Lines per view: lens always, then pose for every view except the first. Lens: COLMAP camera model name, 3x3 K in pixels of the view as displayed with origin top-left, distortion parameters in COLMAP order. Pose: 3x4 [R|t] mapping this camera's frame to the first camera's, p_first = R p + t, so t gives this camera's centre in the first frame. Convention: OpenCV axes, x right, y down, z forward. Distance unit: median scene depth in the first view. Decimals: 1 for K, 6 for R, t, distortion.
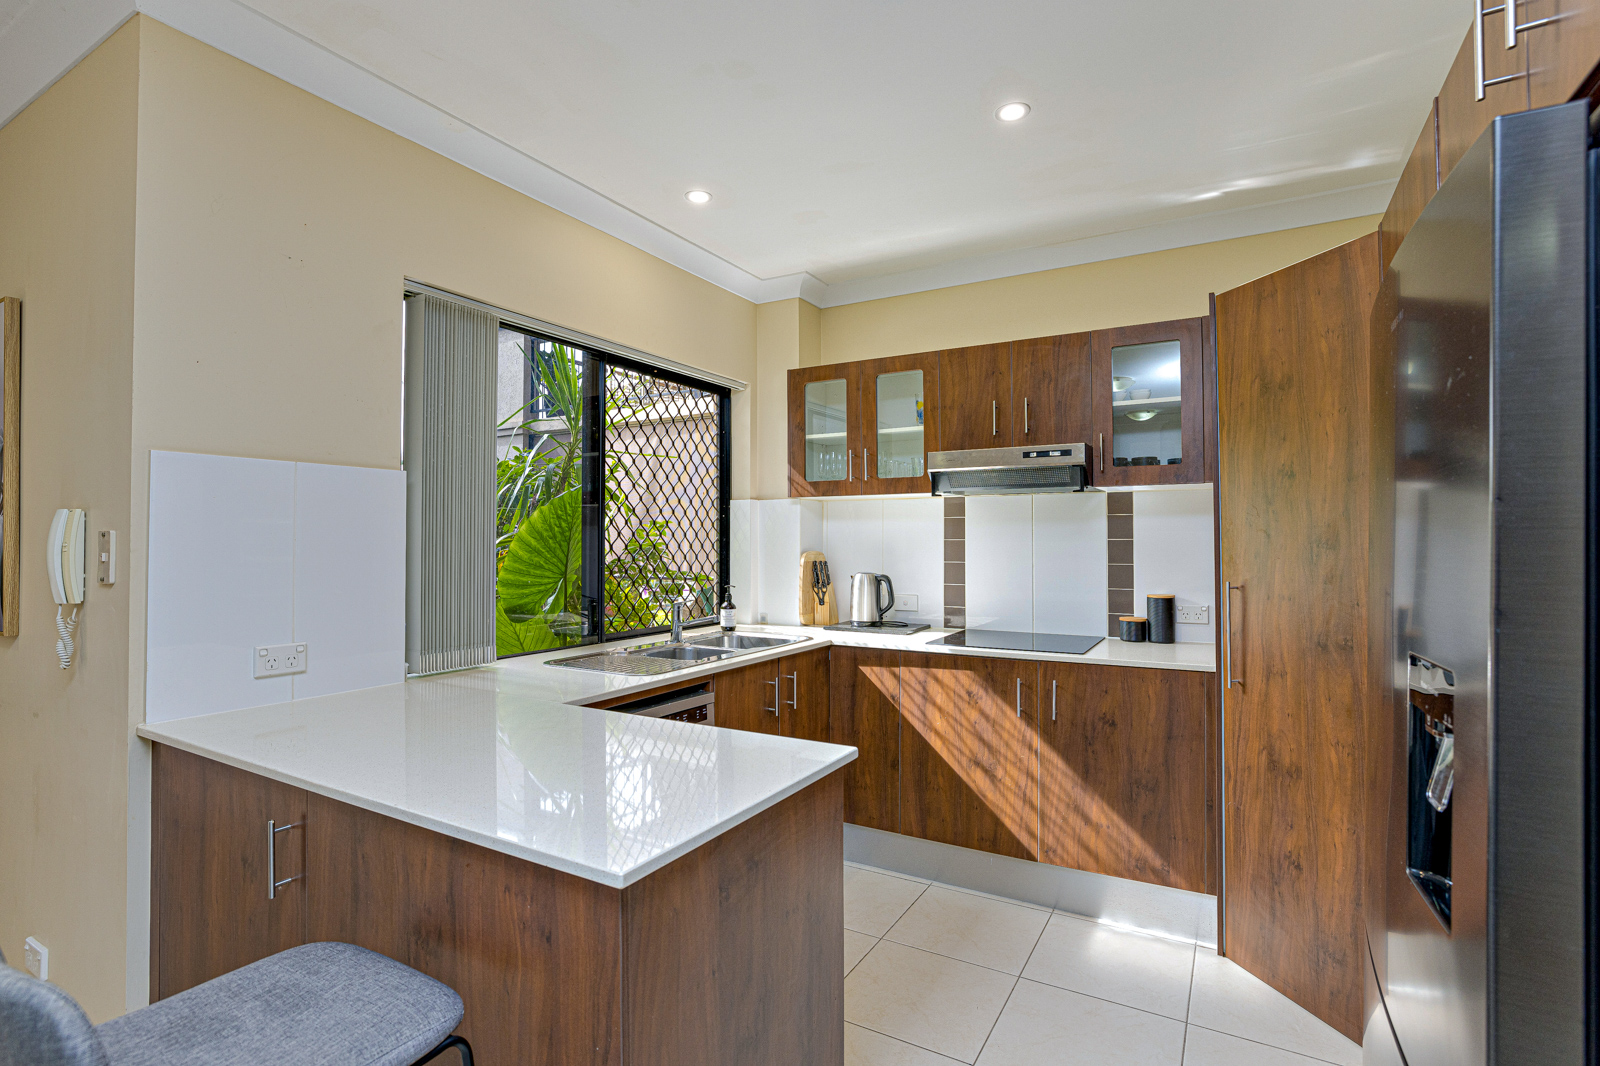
lens RADIAL K [[745.6, 0, 809.2], [0, 745.6, 535.8], [0, 0, 1]] dist [-0.002743, -0.000033]
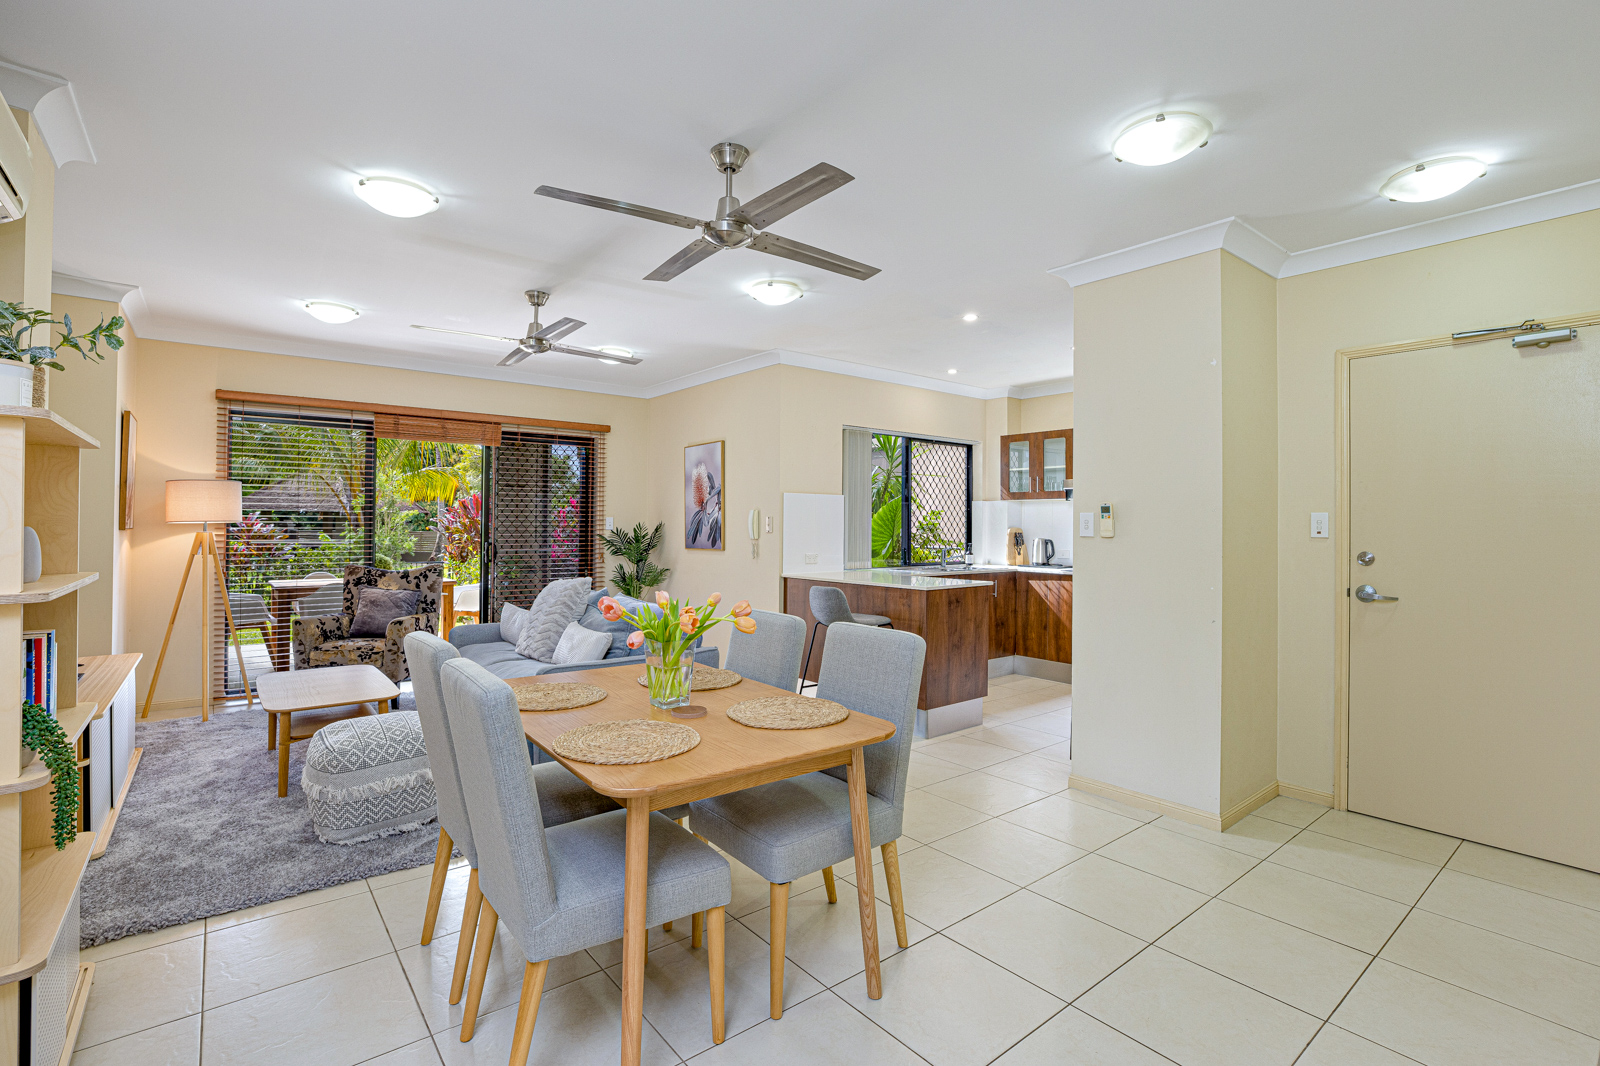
lens RADIAL K [[752.0, 0, 808.3], [0, 752.0, 524.9], [0, 0, 1]] dist [-0.004591, -0.000198]
pose [[0.931063, 0.002753, -0.364847, 0.231478], [-0.000462, 0.999980, 0.006366, 0.001823], [0.364857, -0.005759, 0.931046, -1.079492]]
